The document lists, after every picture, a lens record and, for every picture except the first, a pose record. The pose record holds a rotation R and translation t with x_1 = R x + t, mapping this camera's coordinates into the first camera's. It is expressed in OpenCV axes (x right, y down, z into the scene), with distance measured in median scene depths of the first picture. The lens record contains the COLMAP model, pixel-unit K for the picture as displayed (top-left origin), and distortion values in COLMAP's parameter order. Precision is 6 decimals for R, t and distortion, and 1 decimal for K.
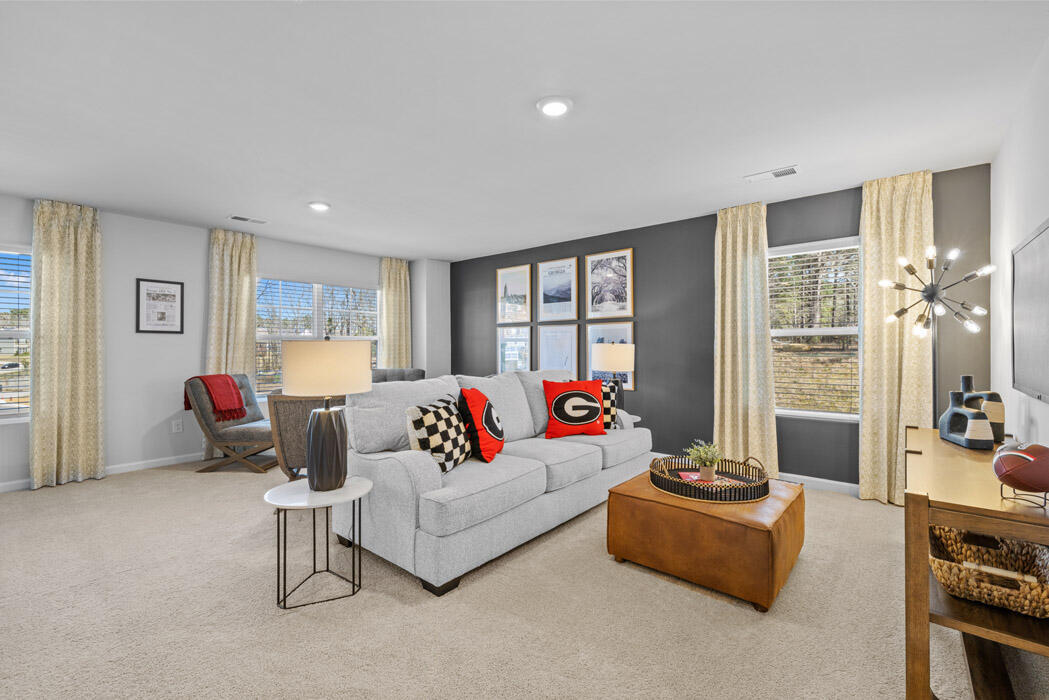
lens RADIAL K [[442.3, 0, 532.5], [0, 442.3, 349.8], [0, 0, 1]] dist [-0.002783, 0.000928]
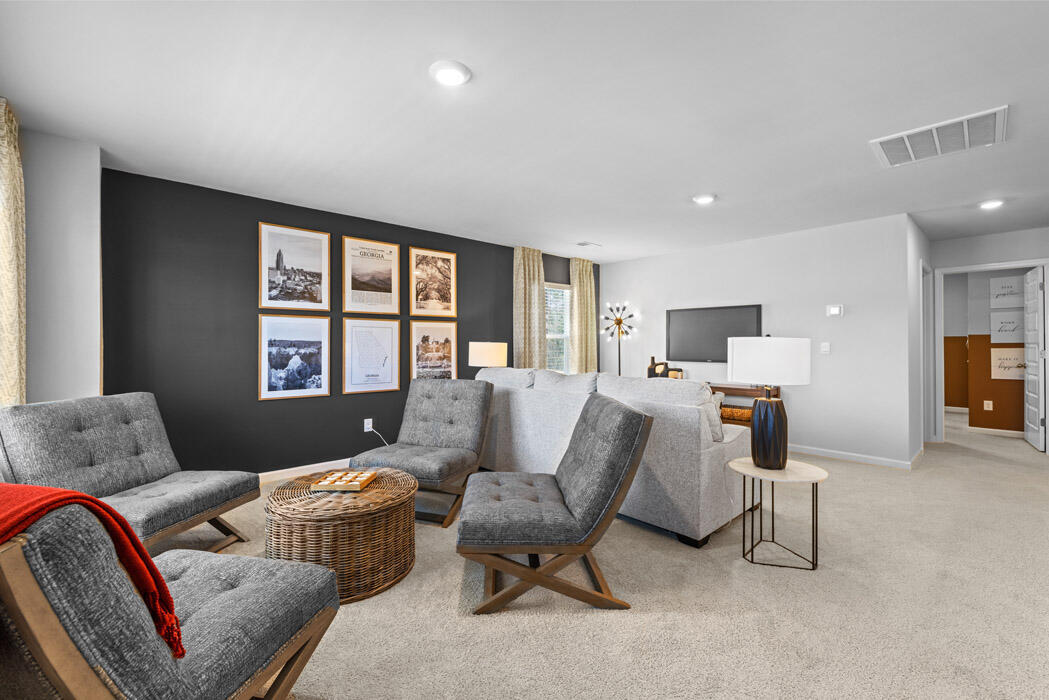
lens RADIAL K [[442.3, 0, 523.6], [0, 442.3, 343.9], [0, 0, 1]] dist [-0.002783, 0.000928]
pose [[0.148895, 0.003344, 0.988847, -0.771723], [0.006028, 0.999973, -0.004289, -0.003781], [-0.988835, 0.006599, 0.148871, 0.636798]]
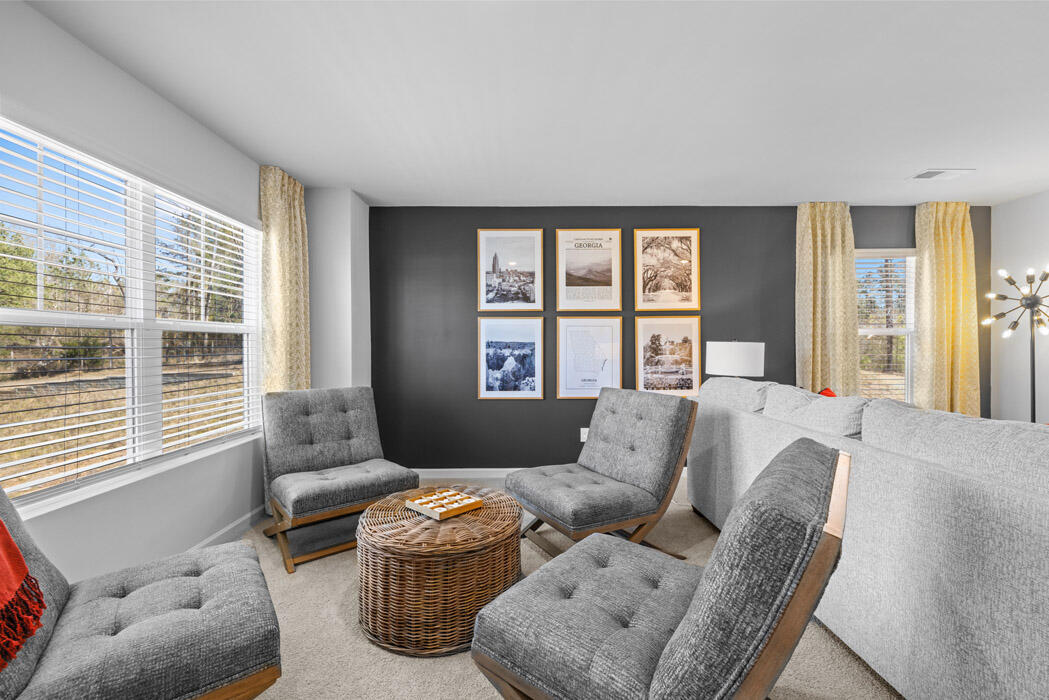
lens RADIAL K [[442.3, 0, 520.8], [0, 442.3, 349.2], [0, 0, 1]] dist [-0.002783, 0.000928]
pose [[0.769243, -0.006427, 0.638924, -0.541985], [0.006762, 0.999975, 0.001917, -0.004010], [-0.638921, 0.002846, 0.769267, 0.536553]]
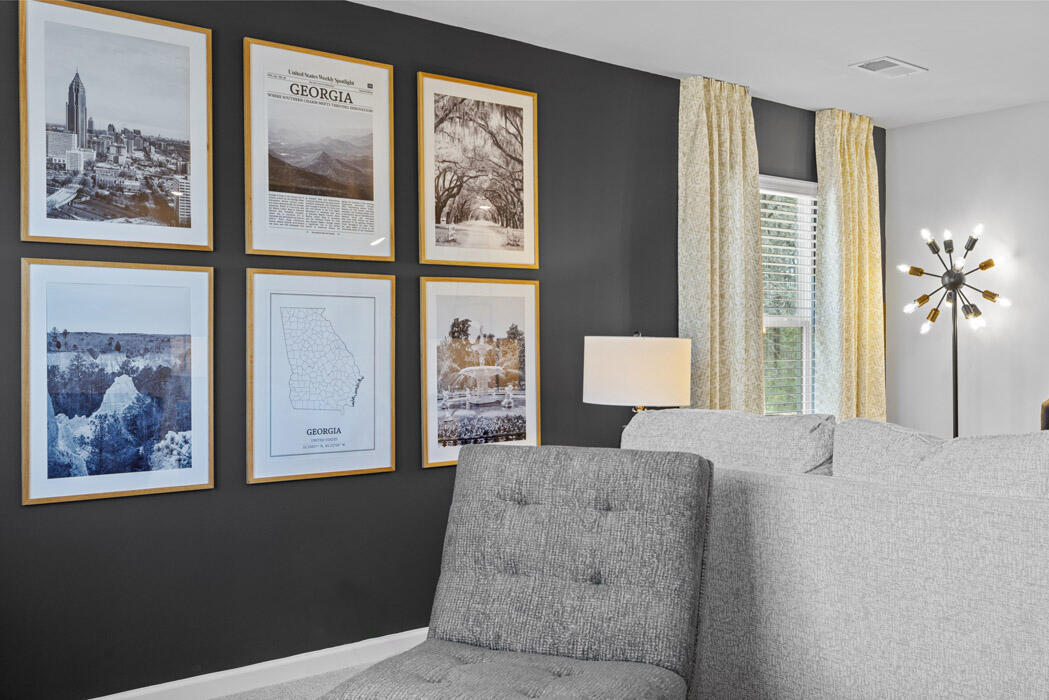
lens RADIAL K [[1023.9, 0, 526.6], [0, 1023.9, 352.9], [0, 0, 1]] dist [0.003219, 0.000000]
pose [[0.200707, -0.008461, 0.979615, -0.631524], [0.008218, 0.999942, 0.006952, -0.005938], [-0.979617, 0.006655, 0.200765, 0.778590]]
